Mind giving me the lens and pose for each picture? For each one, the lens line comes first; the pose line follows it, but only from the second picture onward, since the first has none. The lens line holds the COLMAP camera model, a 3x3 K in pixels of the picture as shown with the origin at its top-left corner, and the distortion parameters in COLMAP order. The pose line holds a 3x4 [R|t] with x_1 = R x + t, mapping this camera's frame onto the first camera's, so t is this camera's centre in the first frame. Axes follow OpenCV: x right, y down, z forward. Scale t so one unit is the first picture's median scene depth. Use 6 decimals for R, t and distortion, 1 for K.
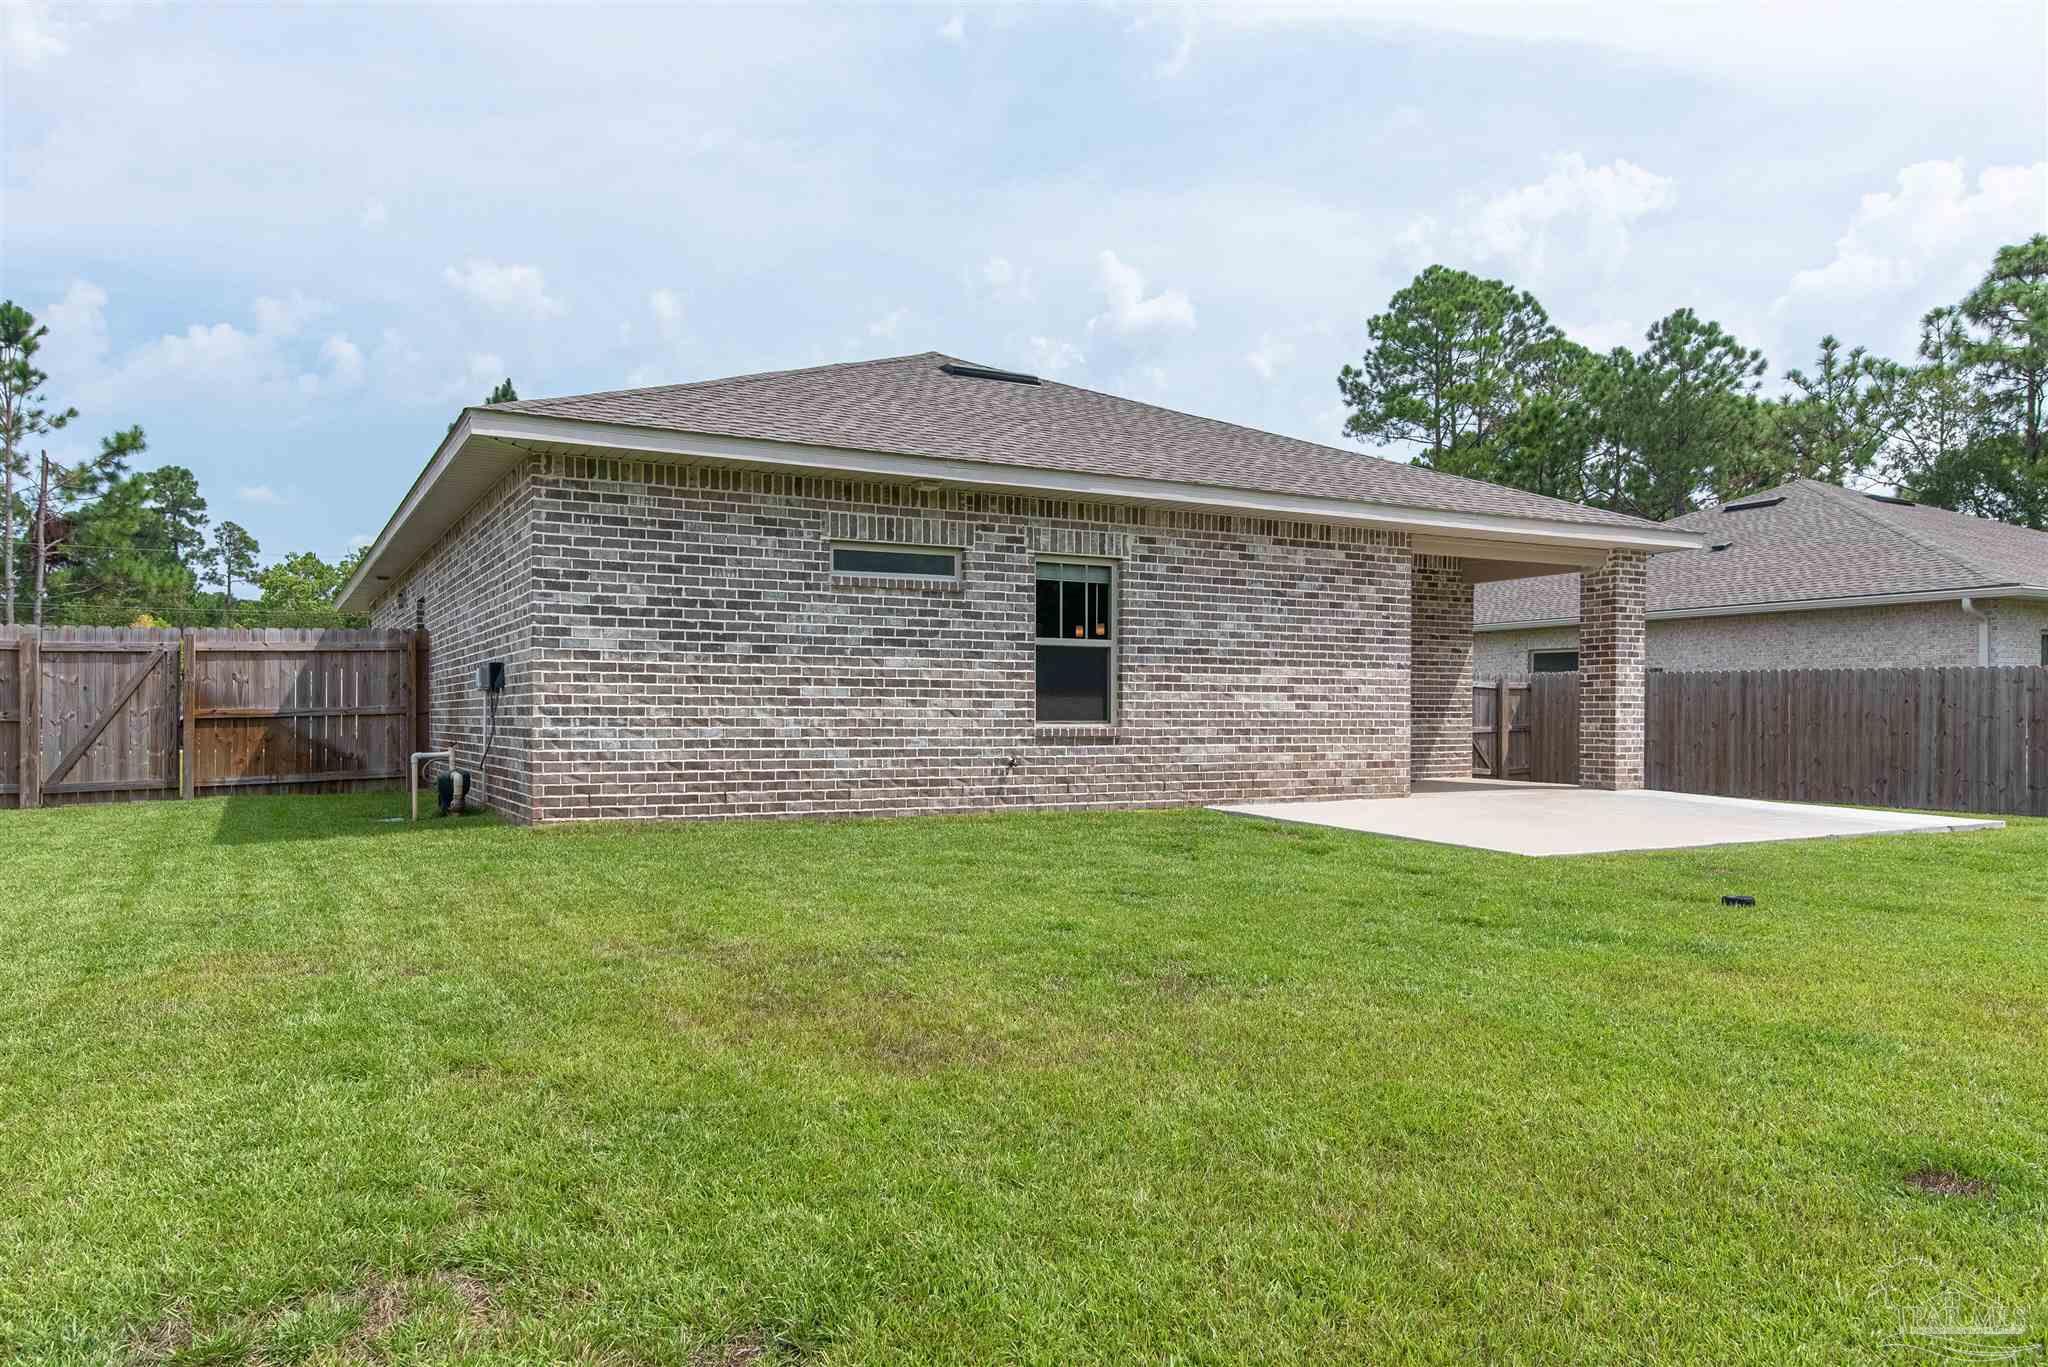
lens RADIAL K [[1387.8, 0, 1023.8], [0, 1387.8, 713.5], [0, 0, 1]] dist [0.004655, -0.000090]
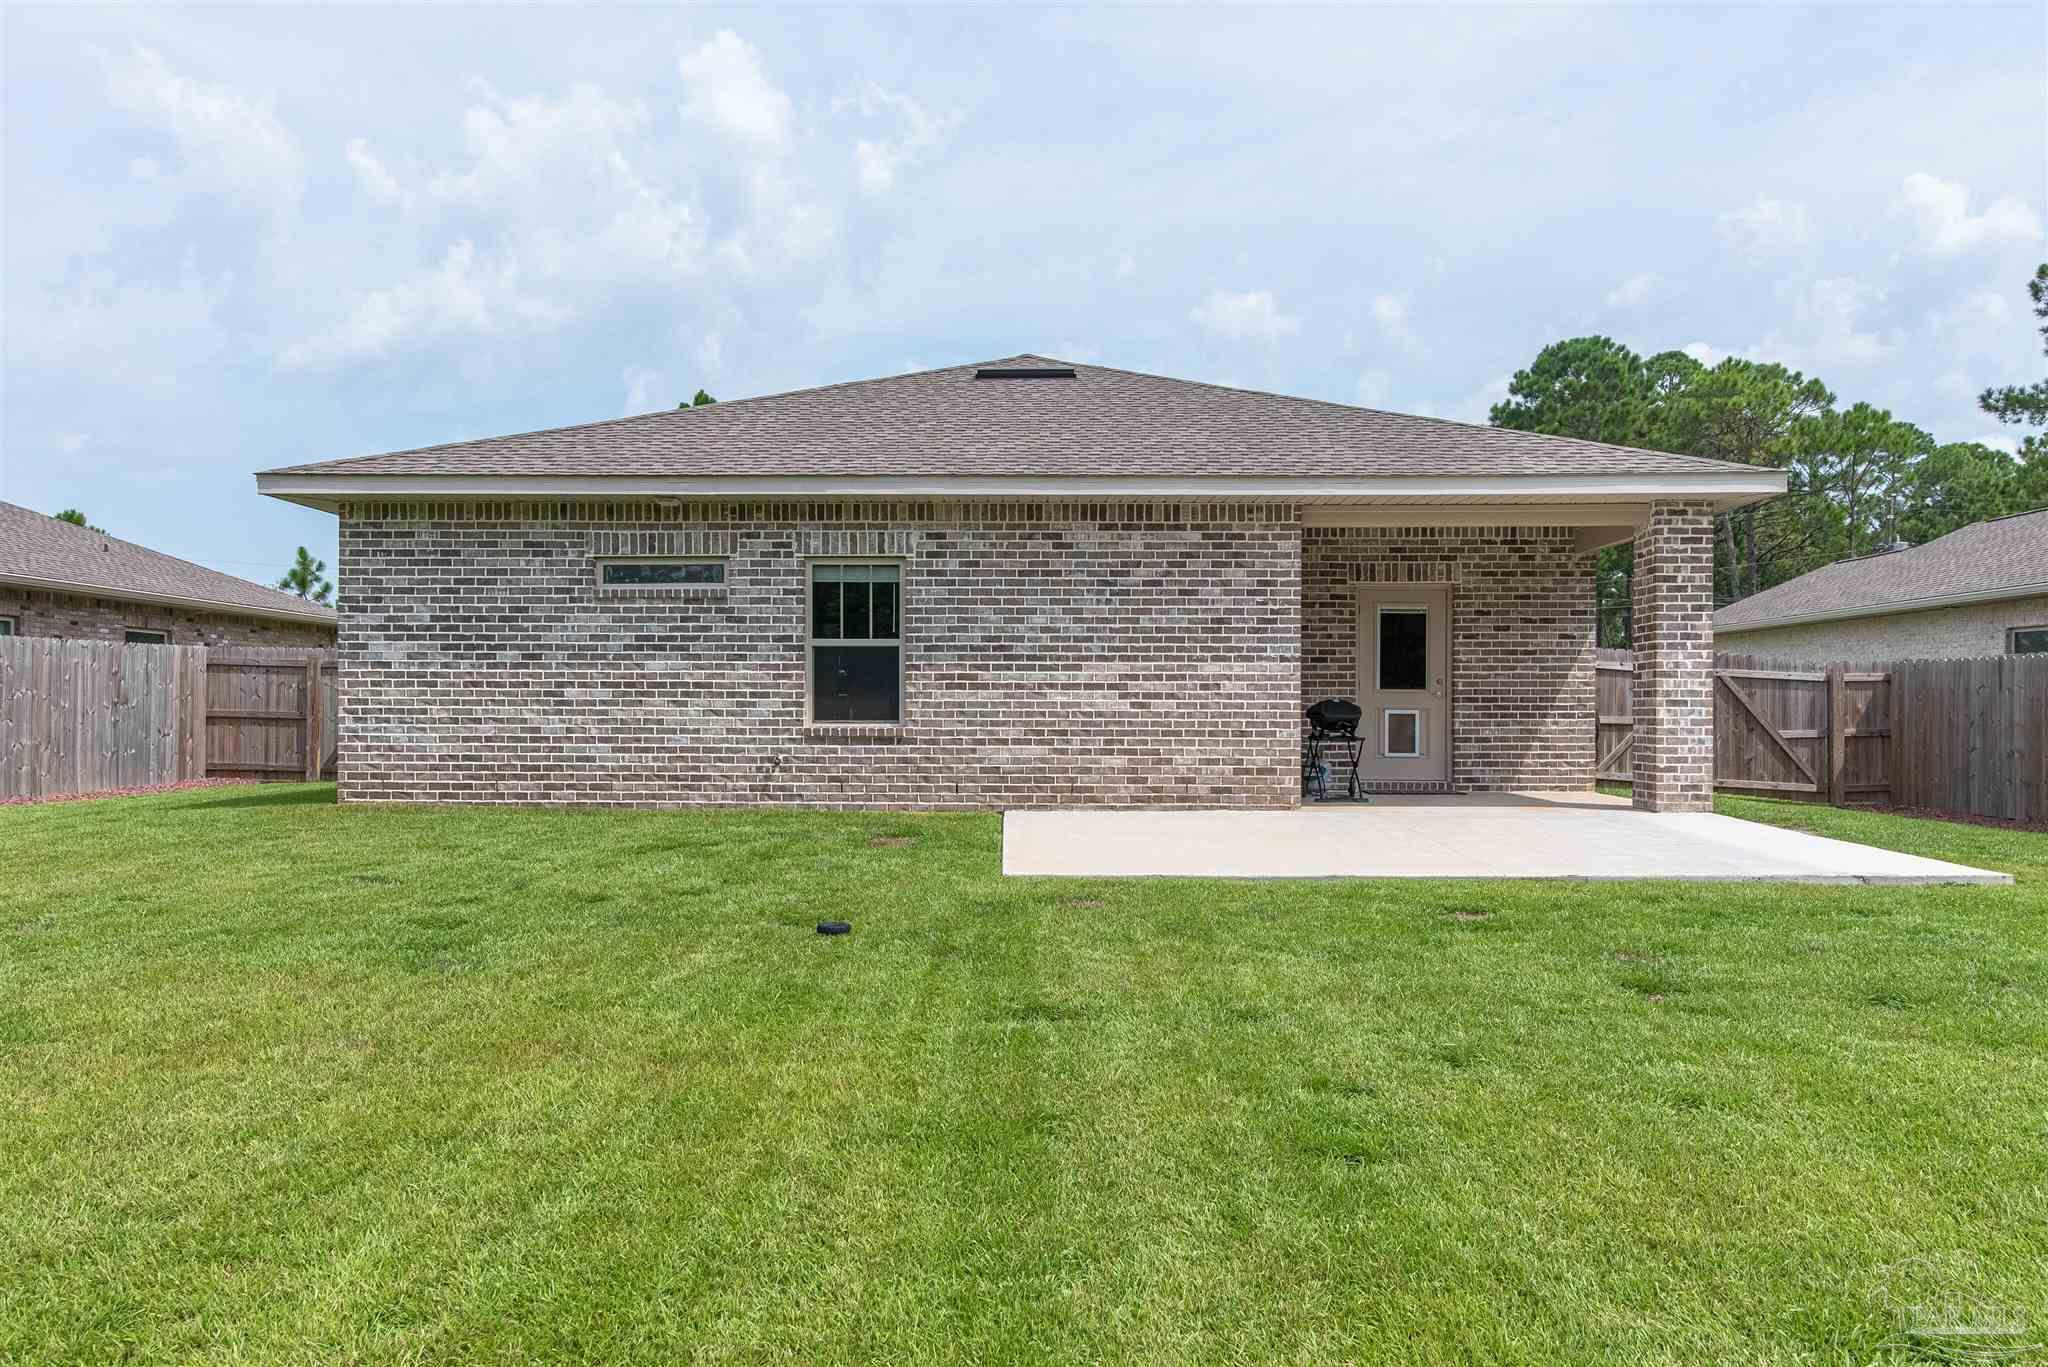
lens RADIAL K [[1365.3, 0, 1017.3], [0, 1365.3, 703.0], [0, 0, 1]] dist [0.009402, -0.000378]
pose [[0.865753, -0.003331, -0.500460, 0.635145], [0.000015, 0.999978, -0.006630, -0.000860], [0.500472, 0.005732, 0.865734, 0.202404]]
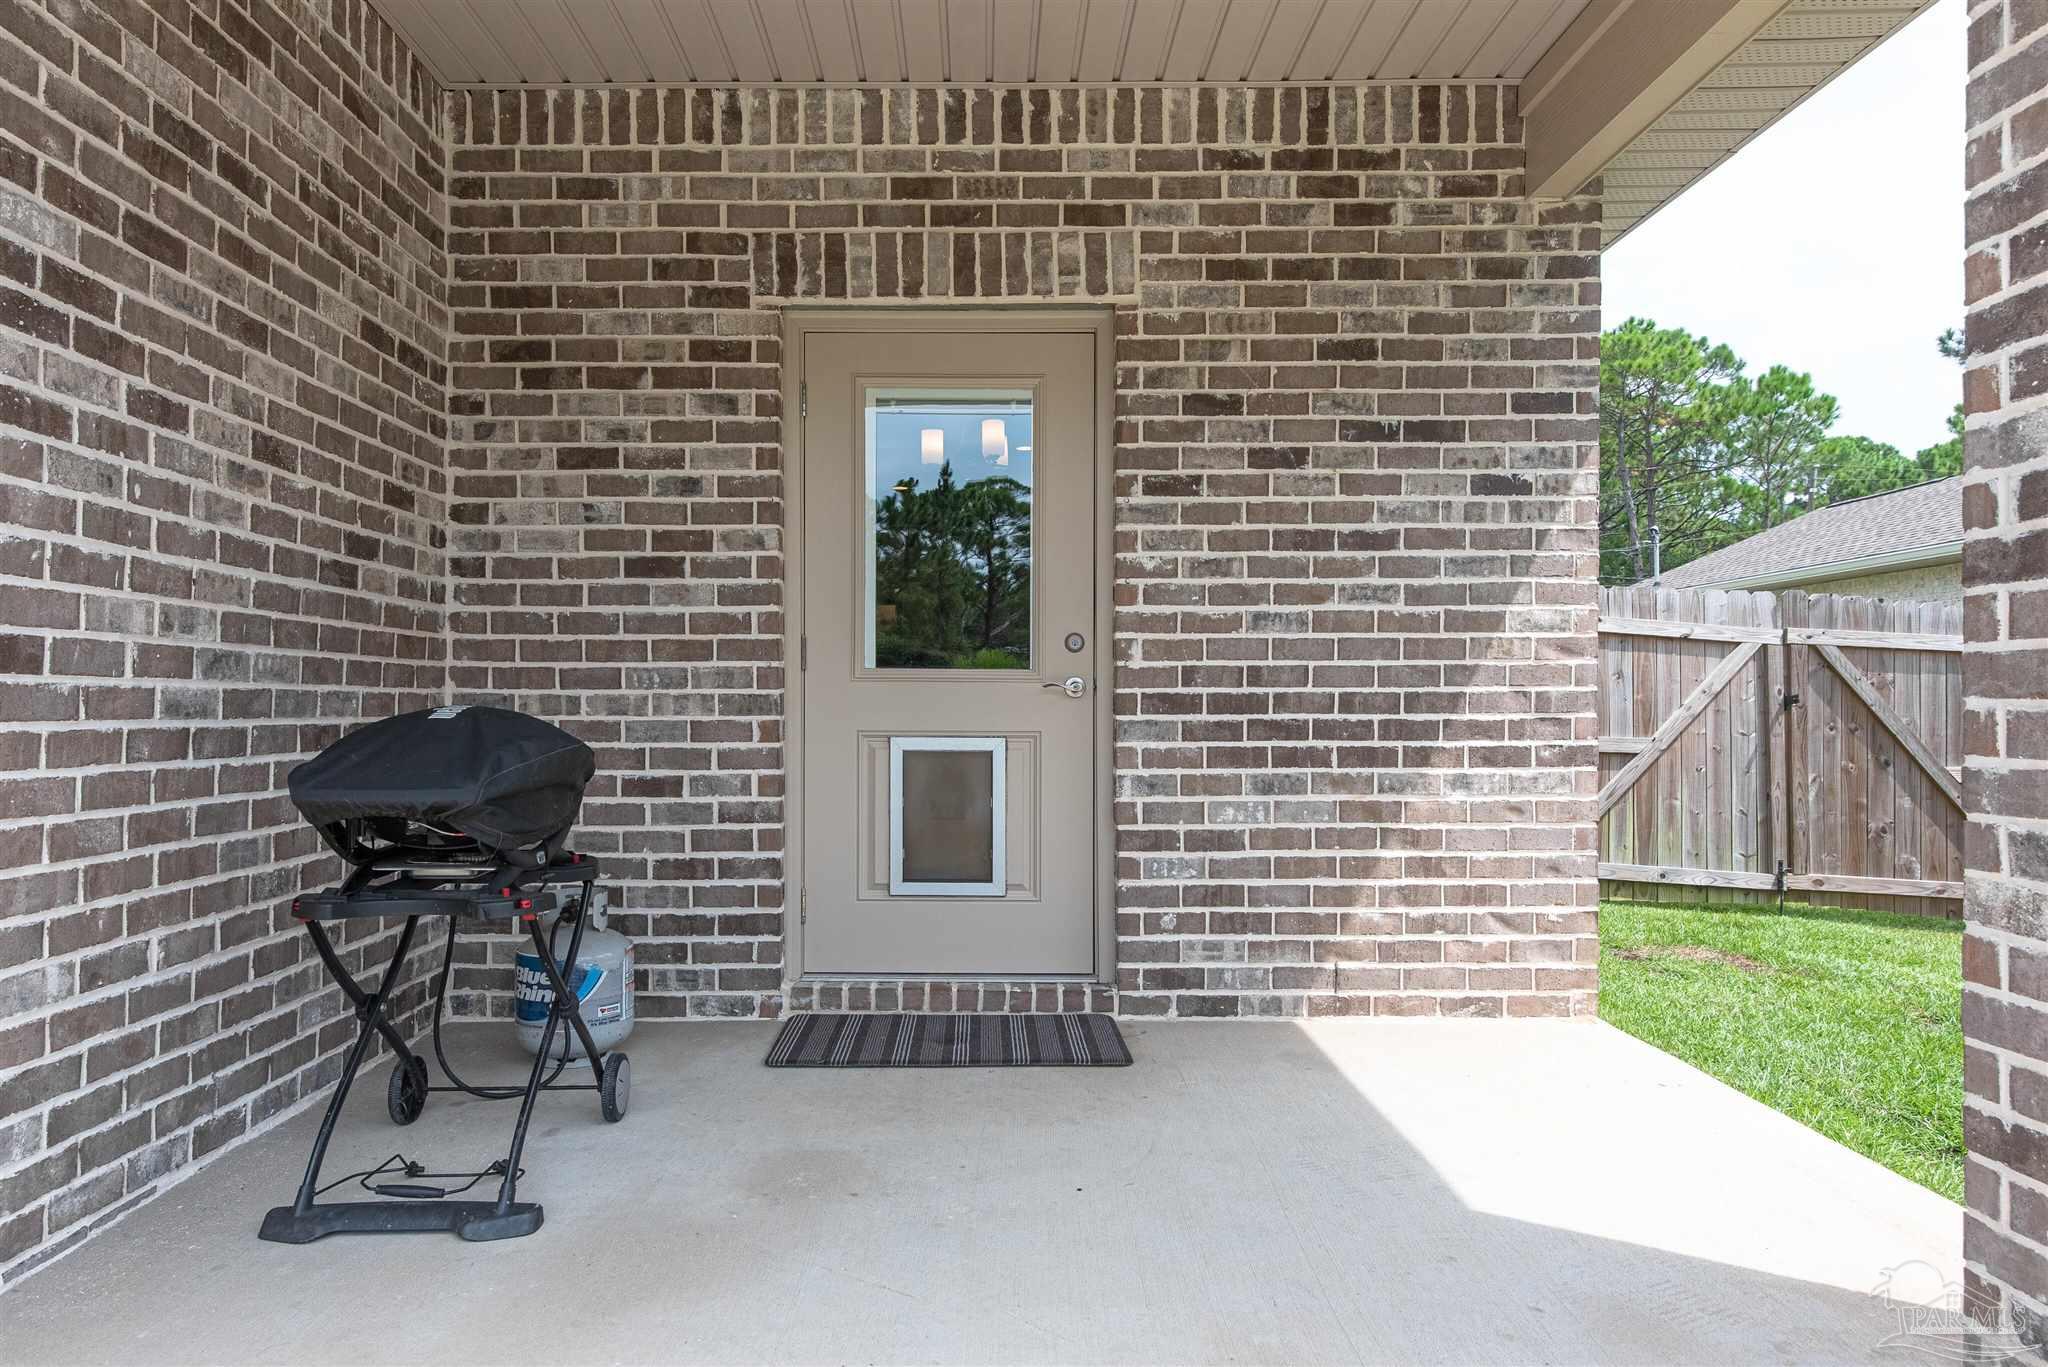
lens RADIAL K [[1244.7, 0, 966.3], [0, 1244.7, 701.6], [0, 0, 1]] dist [0.012014, 0.001372]
pose [[0.871887, -0.004258, -0.489688, 0.492446], [0.002580, 0.999988, -0.004103, -0.010618], [0.489700, 0.002314, 0.871888, 1.117405]]
